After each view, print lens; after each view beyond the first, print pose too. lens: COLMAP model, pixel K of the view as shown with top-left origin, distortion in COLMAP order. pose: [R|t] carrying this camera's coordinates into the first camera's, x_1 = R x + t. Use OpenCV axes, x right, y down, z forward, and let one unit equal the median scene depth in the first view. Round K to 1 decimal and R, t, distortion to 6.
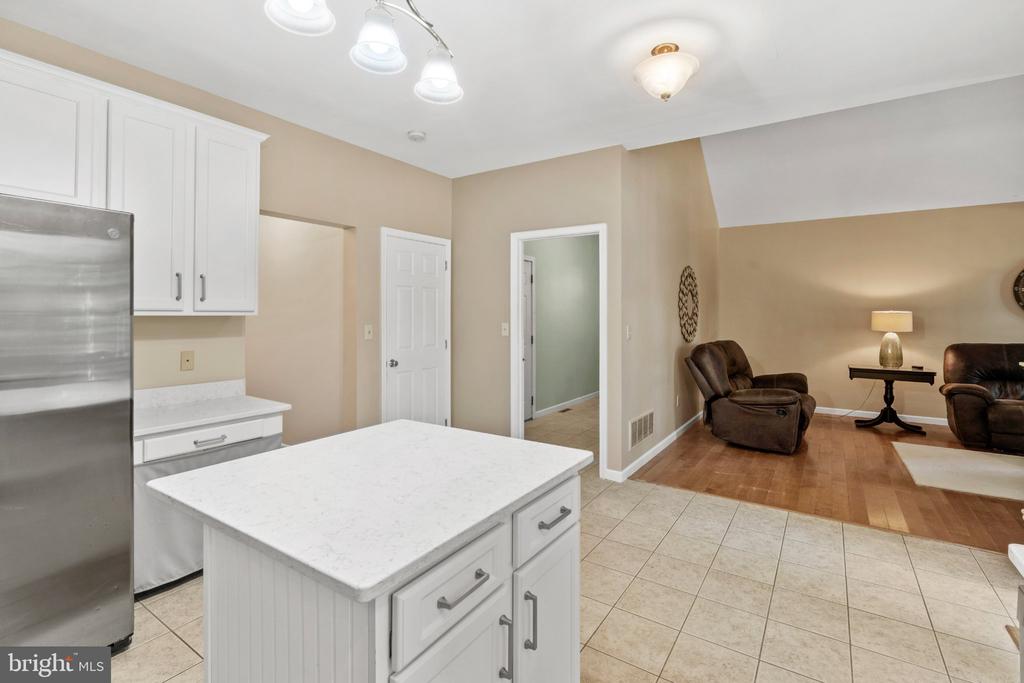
lens RADIAL K [[464.9, 0, 511.6], [0, 464.9, 317.8], [0, 0, 1]] dist [-0.004412, 0.000196]
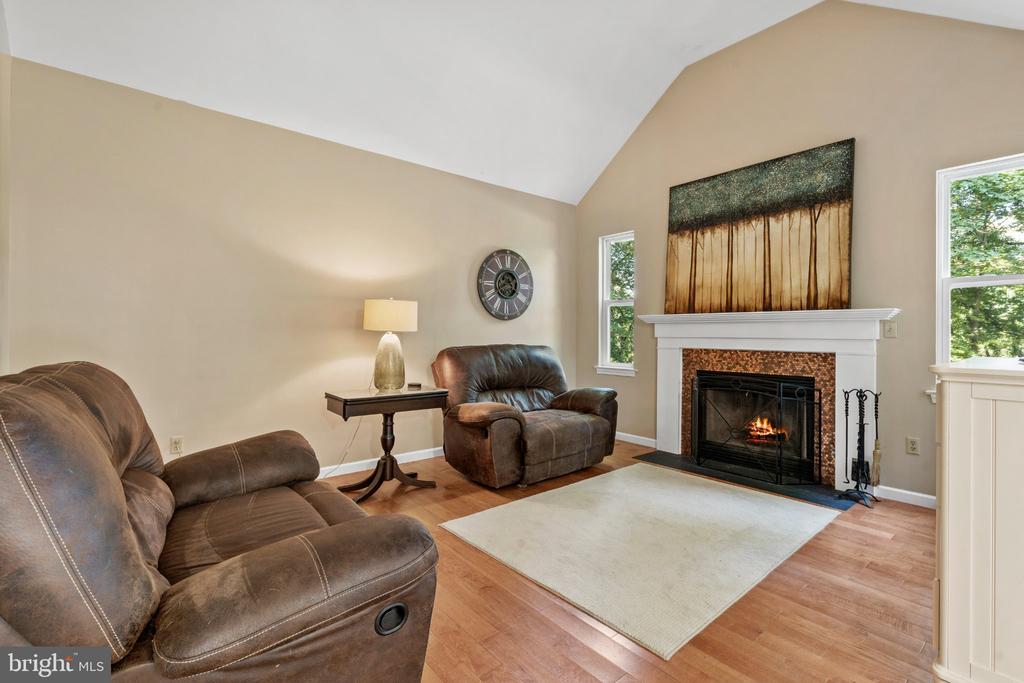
lens RADIAL K [[464.9, 0, 514.0], [0, 464.9, 336.8], [0, 0, 1]] dist [-0.004412, 0.000196]
pose [[0.267518, -0.005497, 0.963537, 0.273252], [0.000688, 0.999985, 0.005514, 0.033105], [-0.963553, -0.000812, 0.267518, 0.683947]]
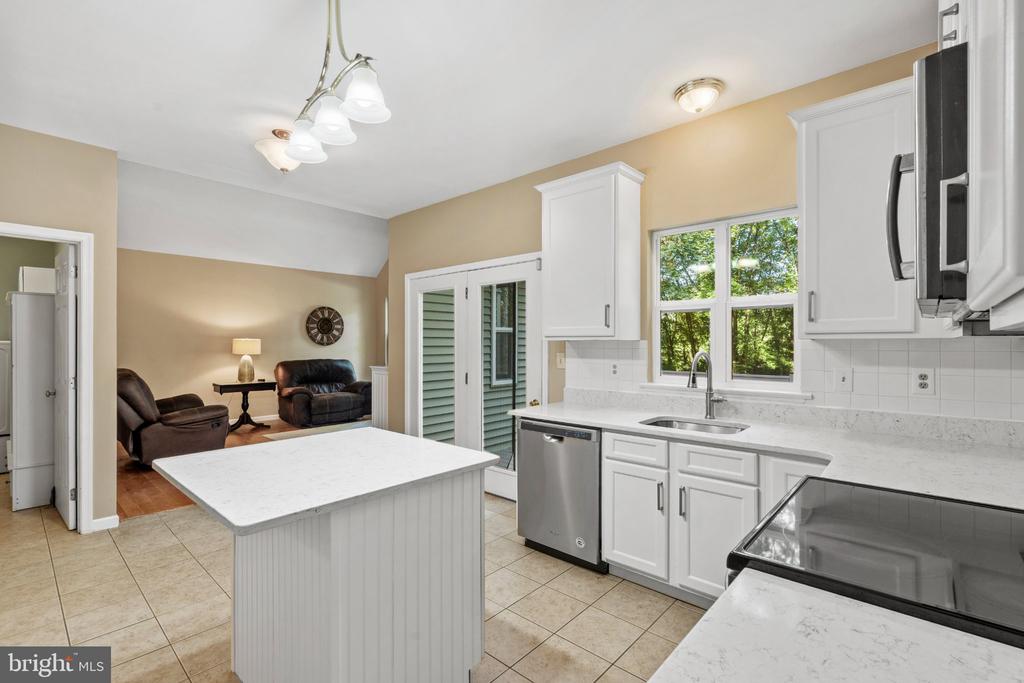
lens RADIAL K [[464.9, 0, 512.5], [0, 464.9, 340.8], [0, 0, 1]] dist [-0.004412, 0.000196]
pose [[0.138716, 0.003738, 0.990325, -0.373073], [0.006246, 0.999970, -0.004650, 0.002387], [-0.990313, 0.006831, 0.138688, 0.078784]]
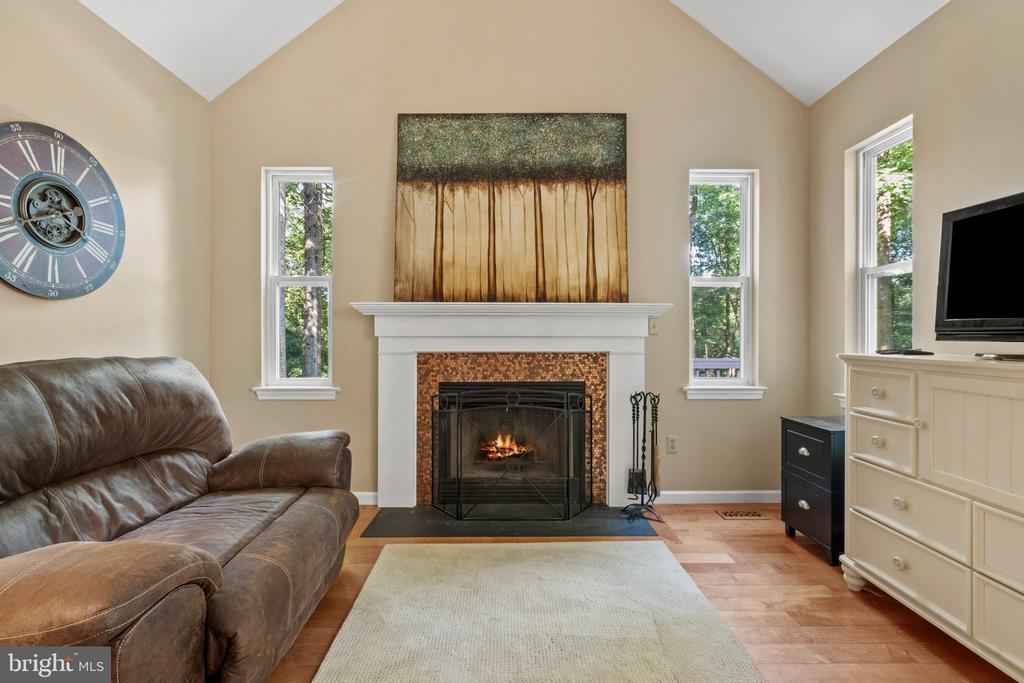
lens RADIAL K [[464.9, 0, 512.8], [0, 464.9, 335.1], [0, 0, 1]] dist [-0.004412, 0.000196]
pose [[-0.574894, -0.001407, 0.818227, 0.607165], [0.004802, 0.999975, 0.005094, 0.034599], [-0.818214, 0.006857, -0.574873, 0.844904]]
